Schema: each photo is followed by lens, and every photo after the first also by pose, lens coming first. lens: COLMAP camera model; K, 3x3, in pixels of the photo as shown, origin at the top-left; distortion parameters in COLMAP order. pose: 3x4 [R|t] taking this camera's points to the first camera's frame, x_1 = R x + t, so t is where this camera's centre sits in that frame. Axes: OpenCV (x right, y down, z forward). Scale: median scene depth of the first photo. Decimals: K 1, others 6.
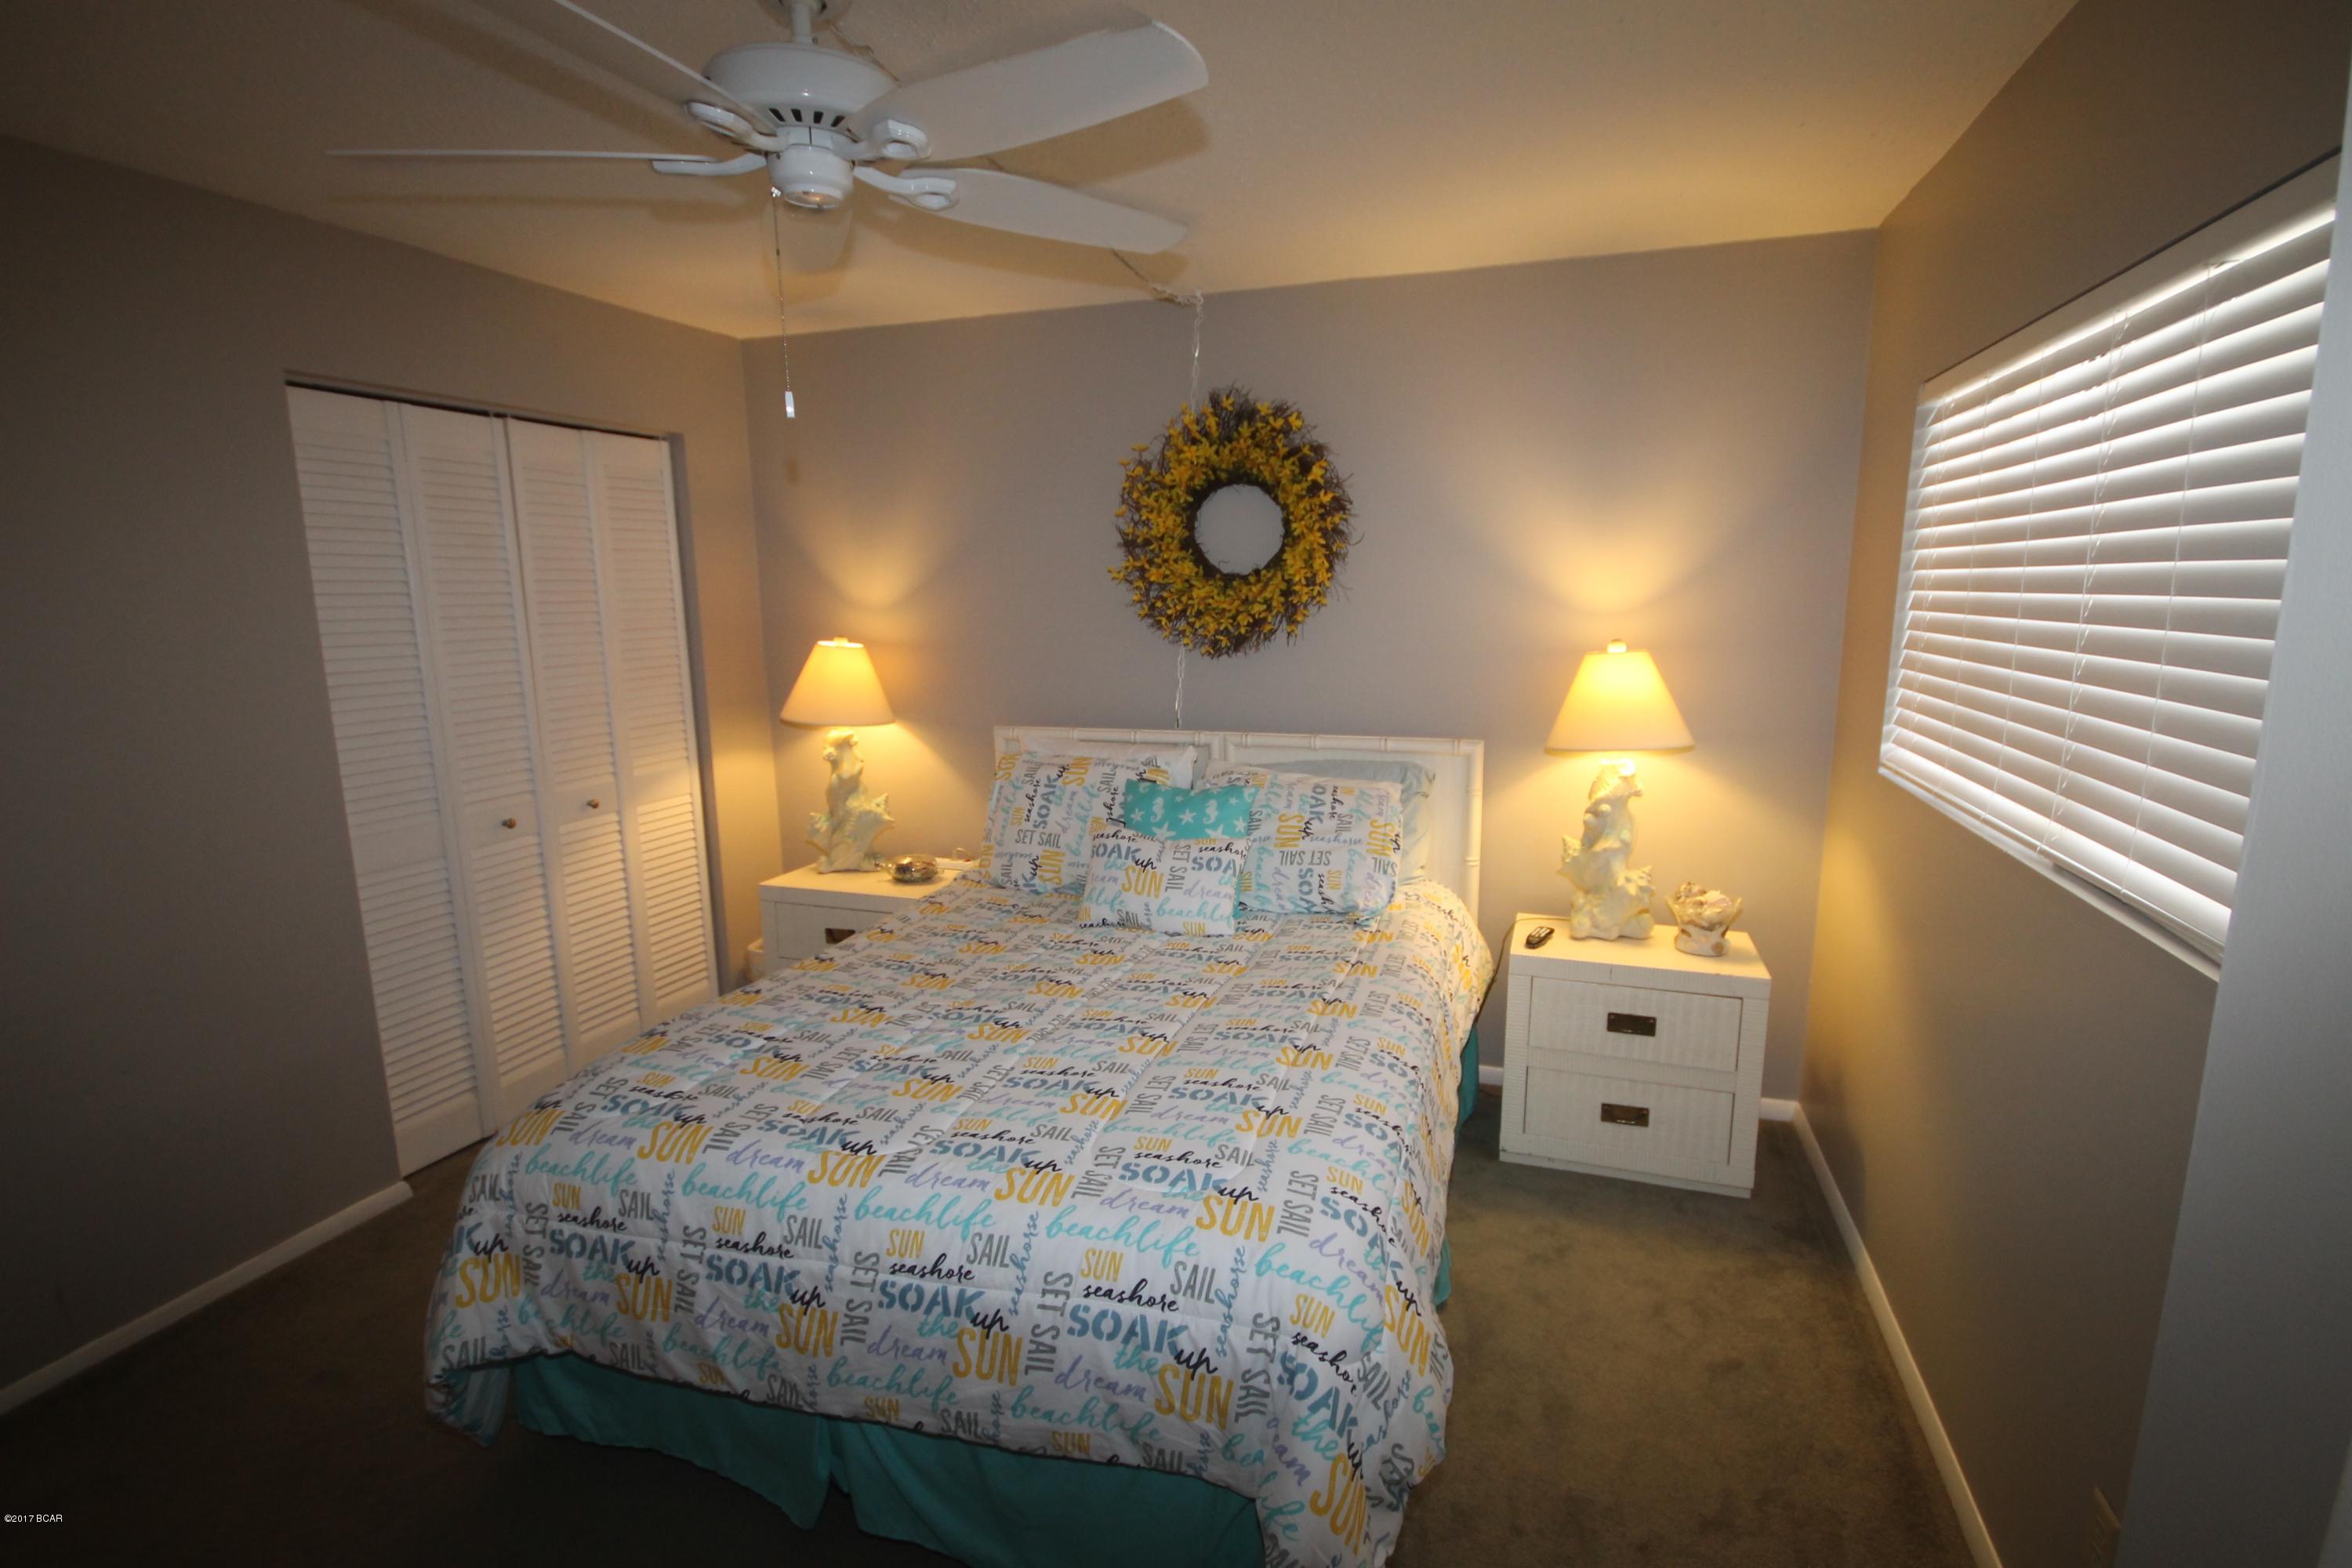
lens RADIAL K [[1143.0, 0, 1198.7], [0, 1143.0, 786.9], [0, 0, 1]] dist [0.000986, 0.000262]
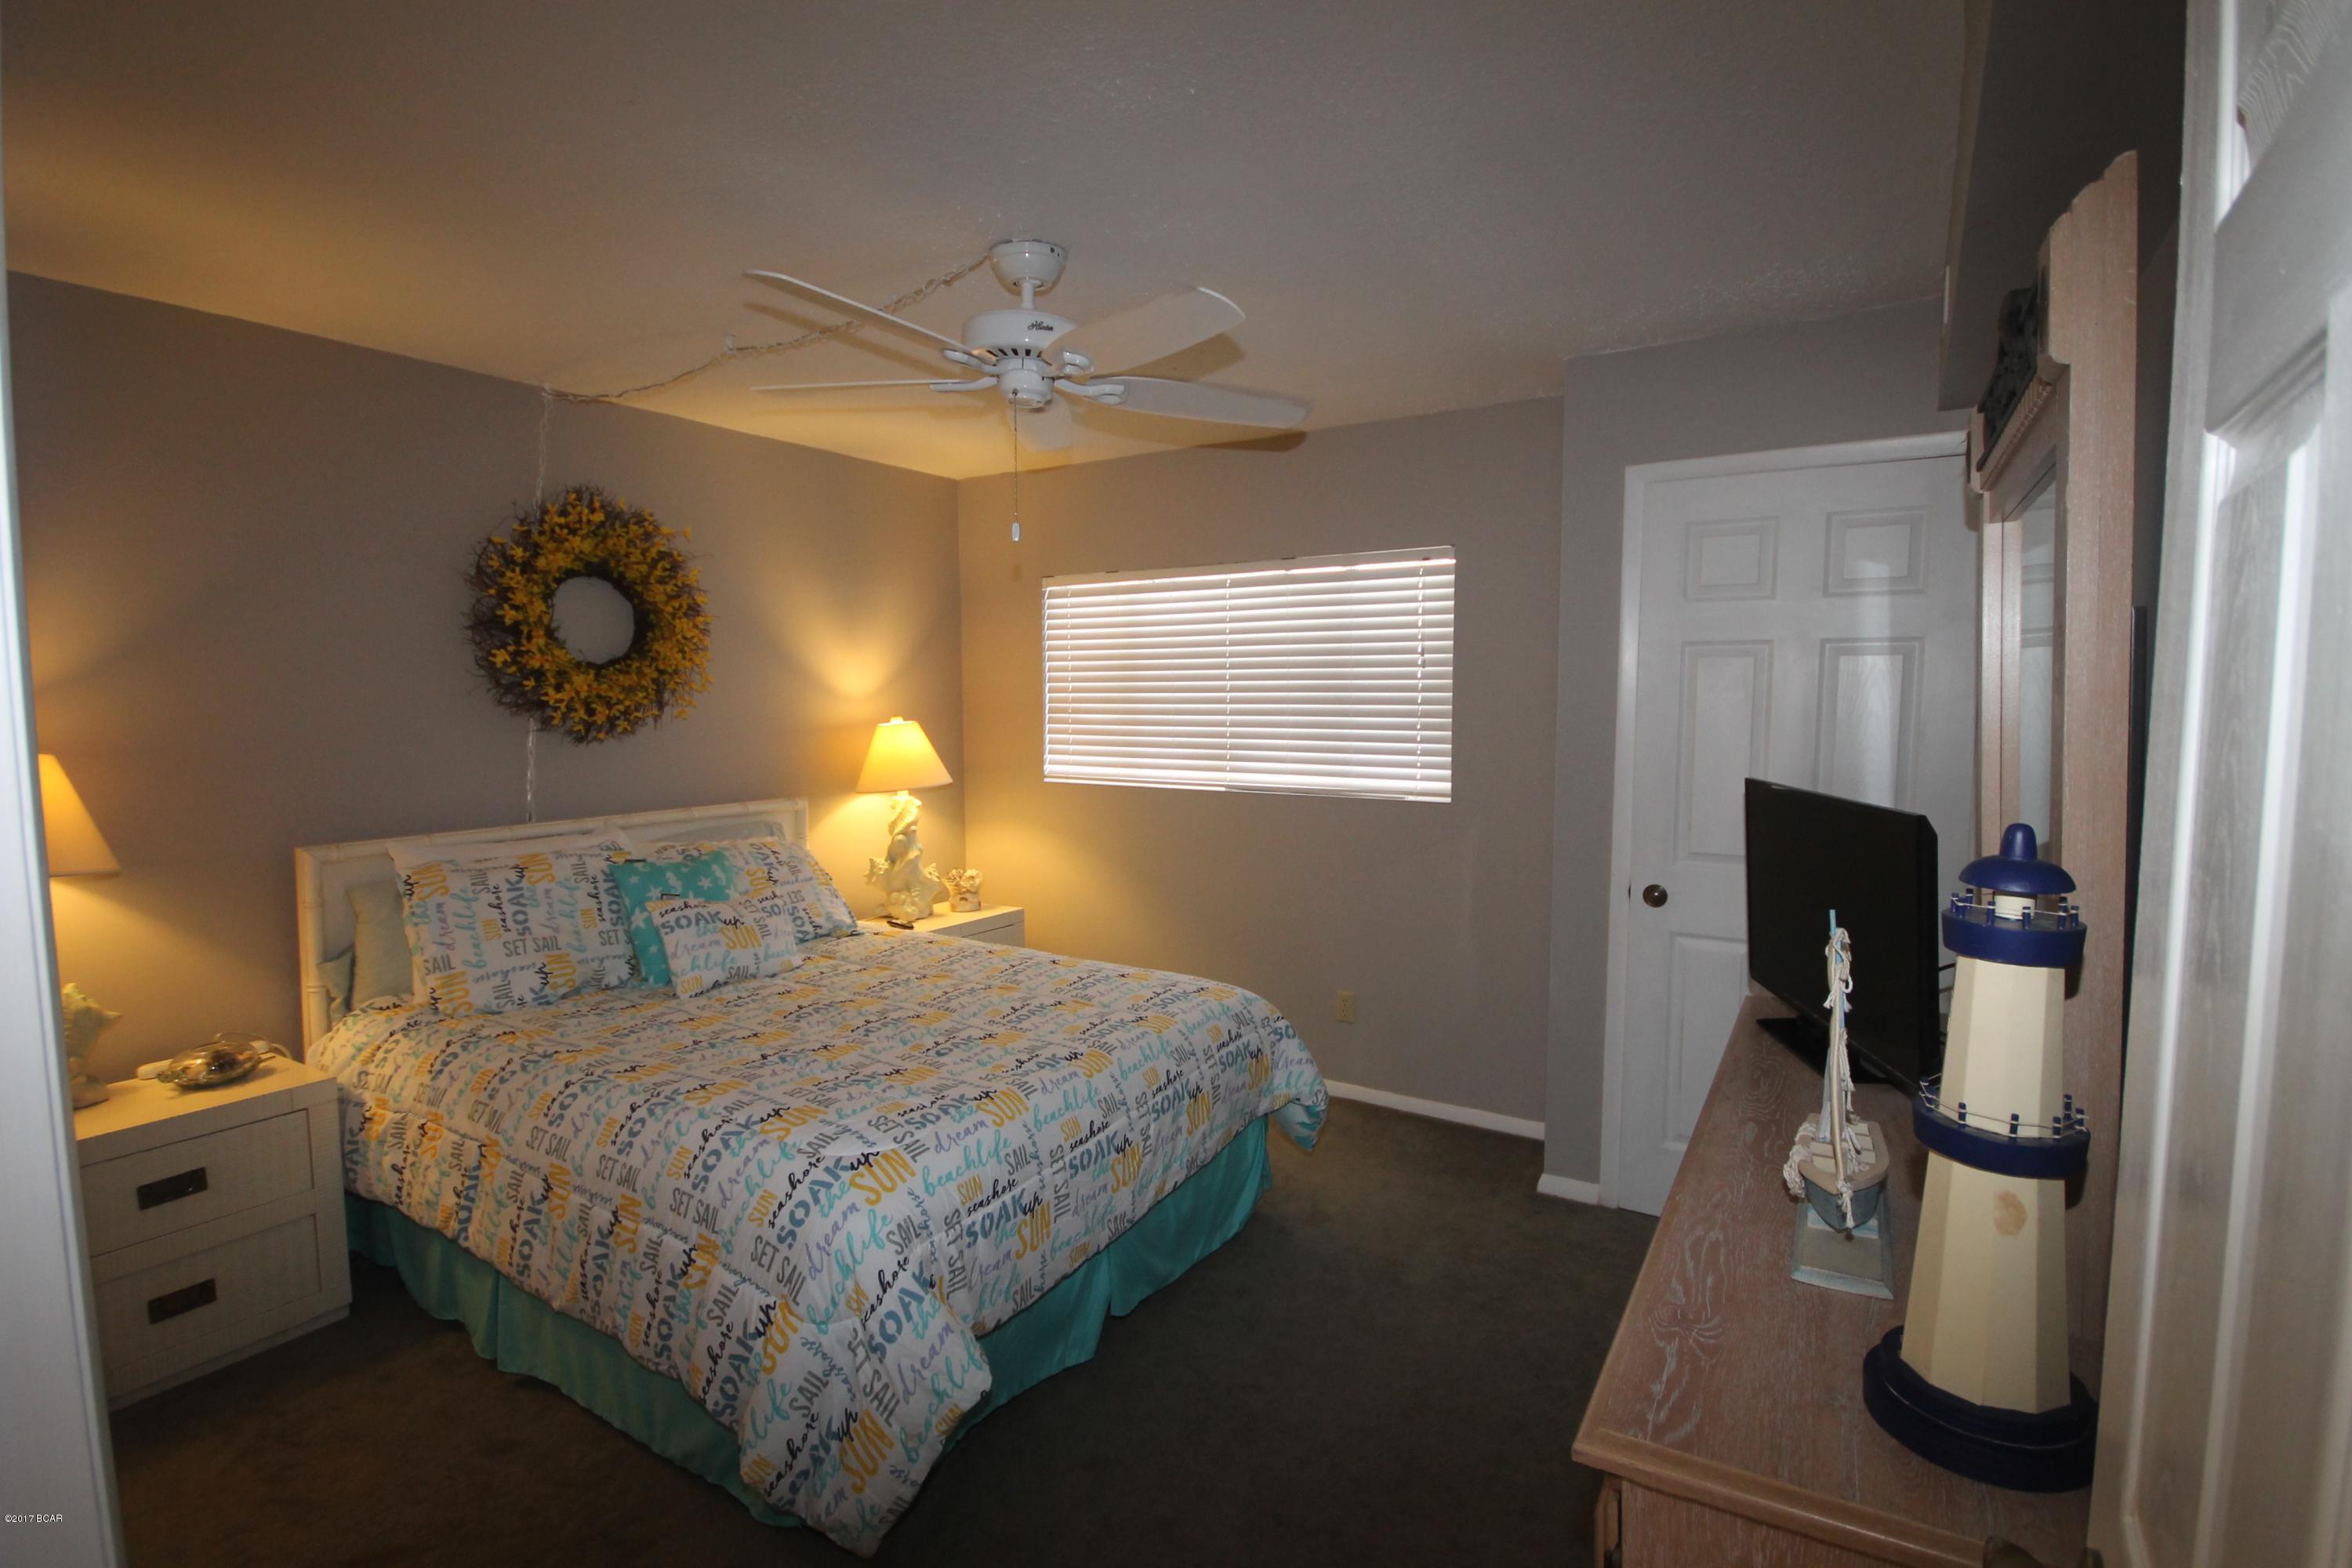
lens RADIAL K [[1143.0, 0, 1198.7], [0, 1143.0, 786.9], [0, 0, 1]] dist [0.000986, 0.000262]
pose [[0.232939, -0.073606, 0.969702, -1.046462], [0.175425, 0.983955, 0.032548, -0.018492], [-0.956538, 0.162528, 0.242114, 0.302719]]
